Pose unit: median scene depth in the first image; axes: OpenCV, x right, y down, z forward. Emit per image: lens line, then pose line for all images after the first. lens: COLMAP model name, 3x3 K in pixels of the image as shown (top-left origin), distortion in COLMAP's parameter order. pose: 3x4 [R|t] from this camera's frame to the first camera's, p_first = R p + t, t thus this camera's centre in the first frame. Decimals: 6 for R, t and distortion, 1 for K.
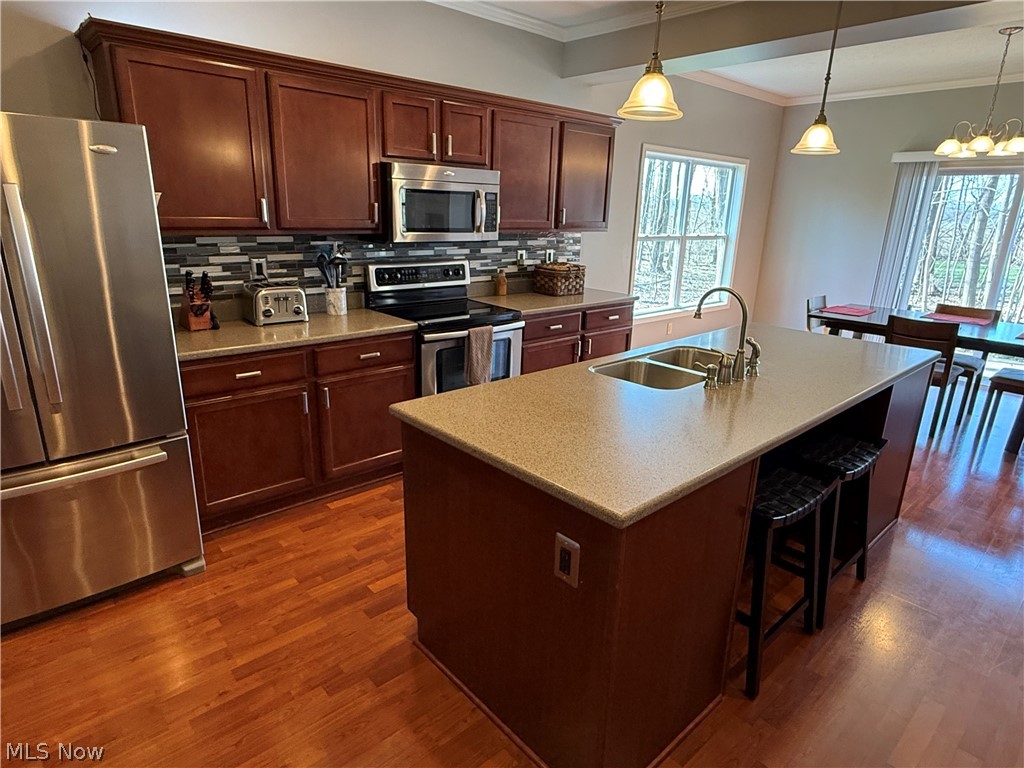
lens RADIAL K [[591.5, 0, 507.4], [0, 591.5, 387.2], [0, 0, 1]] dist [0.004389, -0.003151]
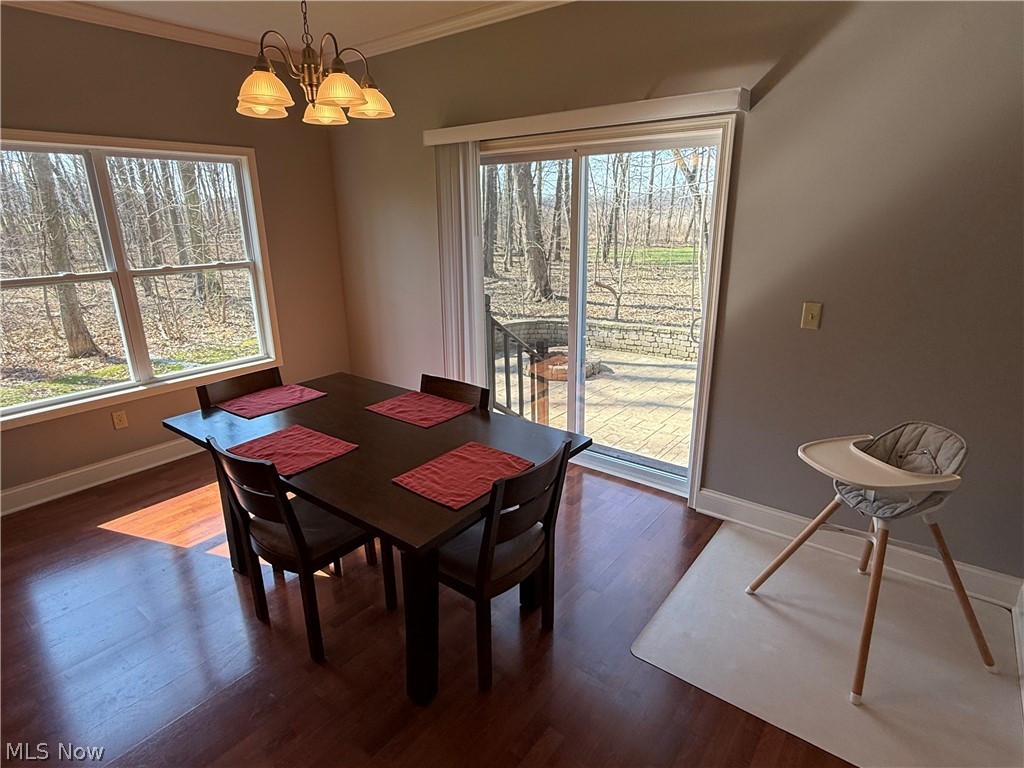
lens RADIAL K [[570.1, 0, 509.0], [0, 570.1, 385.7], [0, 0, 1]] dist [0.007647, 0.001338]
pose [[0.981491, -0.094468, 0.166588, 1.093499], [0.093909, 0.995517, 0.011250, -0.196313], [-0.166904, 0.004602, 0.985962, 0.630458]]
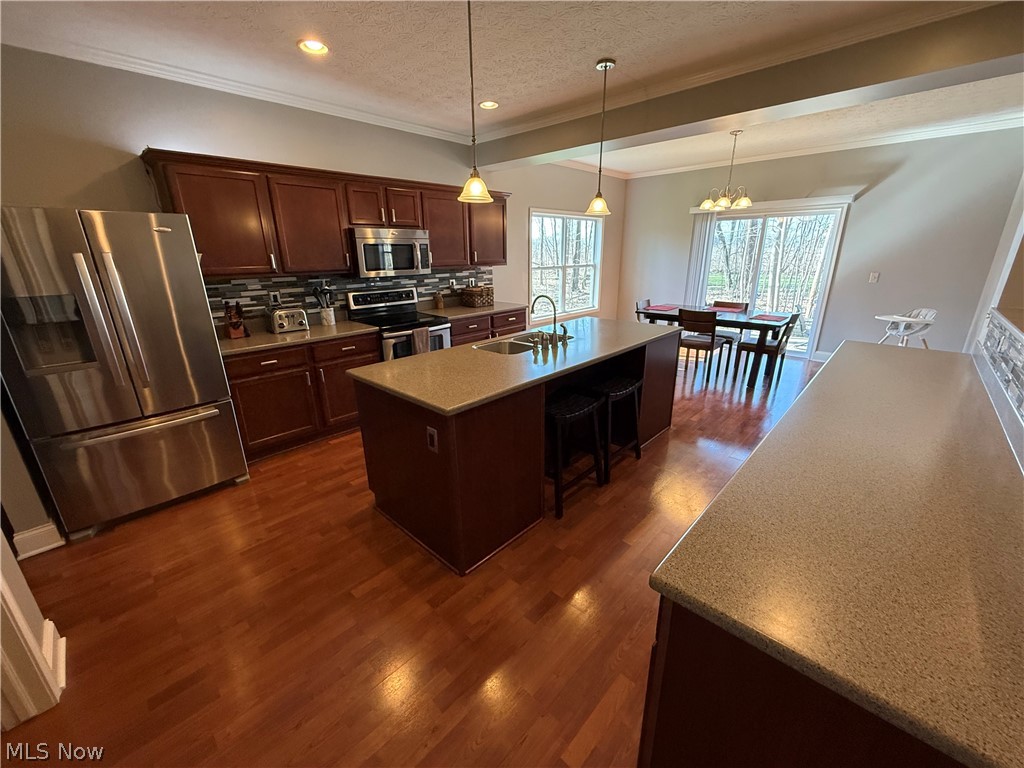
lens RADIAL K [[411.5, 0, 511.0], [0, 411.5, 386.4], [0, 0, 1]] dist [0.002461, 0.000817]
pose [[0.995868, -0.063066, 0.065346, 0.124598], [0.061382, 0.997737, 0.027460, 0.044517], [-0.066930, -0.023335, 0.997485, -0.151791]]
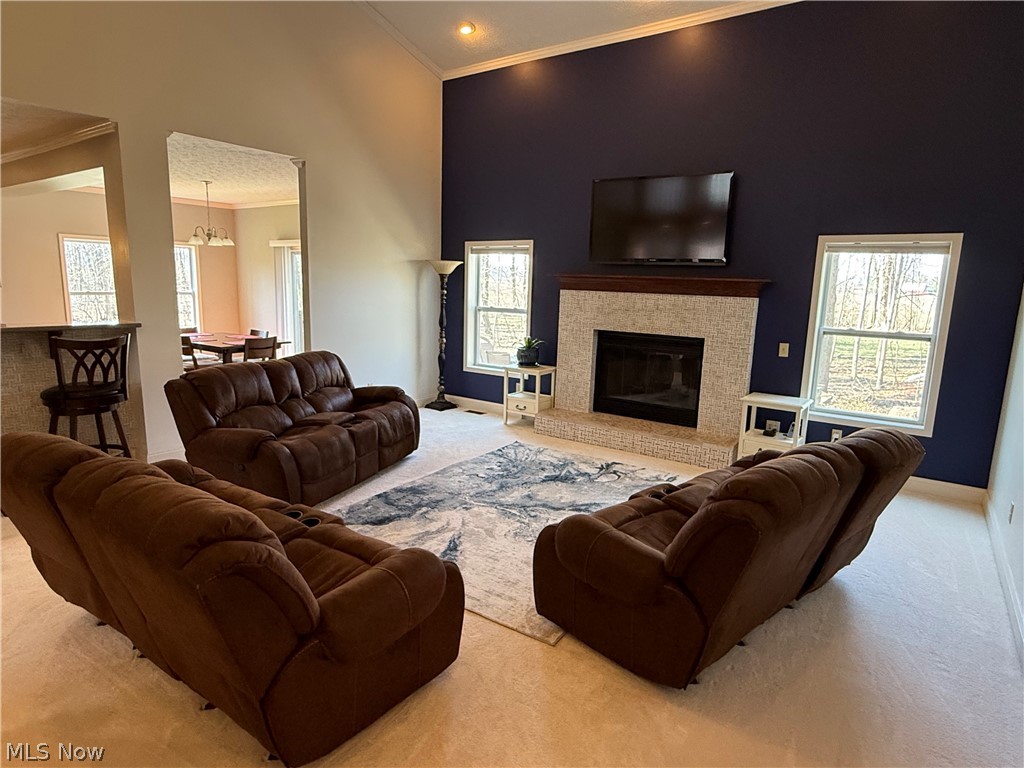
lens RADIAL K [[591.5, 0, 513.1], [0, 591.5, 380.8], [0, 0, 1]] dist [0.004389, -0.003151]
pose [[0.970584, -0.039657, 0.237472, 1.607417], [0.067301, 0.991710, -0.109458, 0.368099], [-0.231163, 0.122220, 0.965208, -1.203384]]
